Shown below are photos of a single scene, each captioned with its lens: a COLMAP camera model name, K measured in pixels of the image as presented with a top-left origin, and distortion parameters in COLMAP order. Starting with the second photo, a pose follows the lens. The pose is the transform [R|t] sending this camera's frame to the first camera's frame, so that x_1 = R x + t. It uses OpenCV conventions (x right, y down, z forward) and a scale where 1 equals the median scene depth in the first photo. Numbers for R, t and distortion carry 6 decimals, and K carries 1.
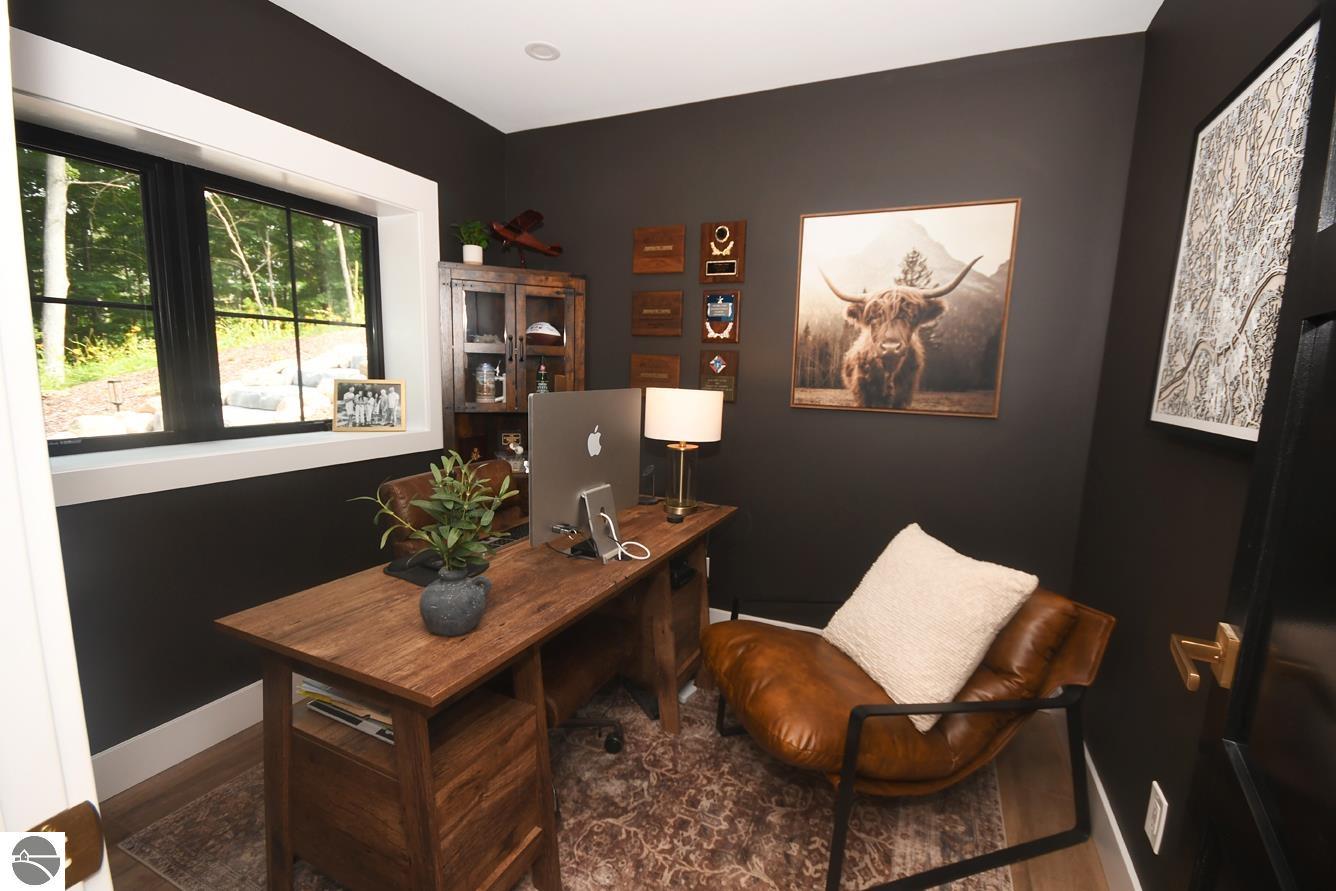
lens RADIAL K [[589.8, 0, 674.1], [0, 589.8, 449.8], [0, 0, 1]] dist [-0.000778, 0.000292]
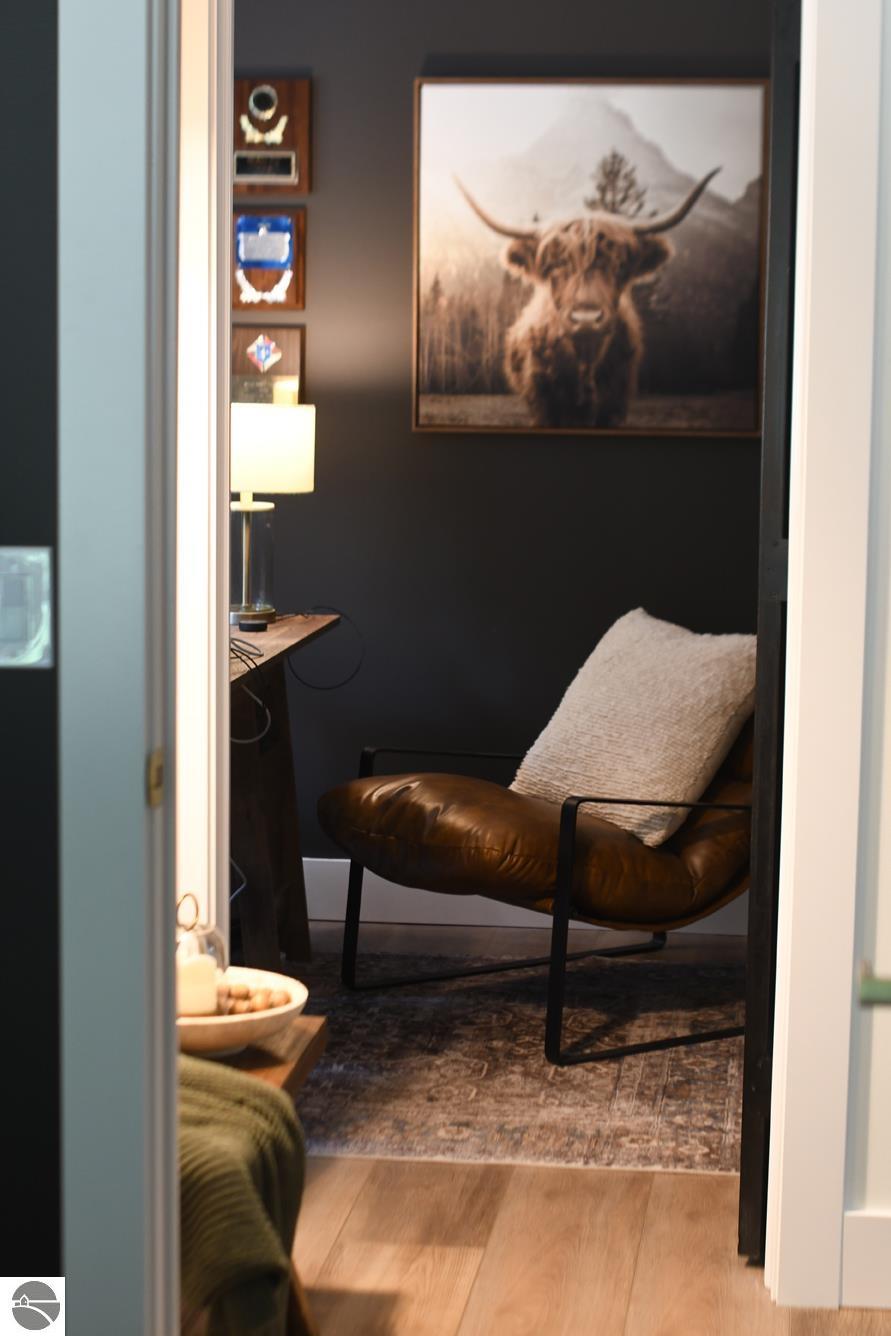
lens RADIAL K [[2893.1, 0, 445.5], [0, 2893.1, 668.0], [0, 0, 1]] dist [-0.205750, 0.072420]
pose [[0.957415, -0.057047, 0.283022, -0.553632], [0.059022, 0.998255, 0.001553, 0.145101], [-0.282617, 0.015218, 0.959112, -1.580973]]
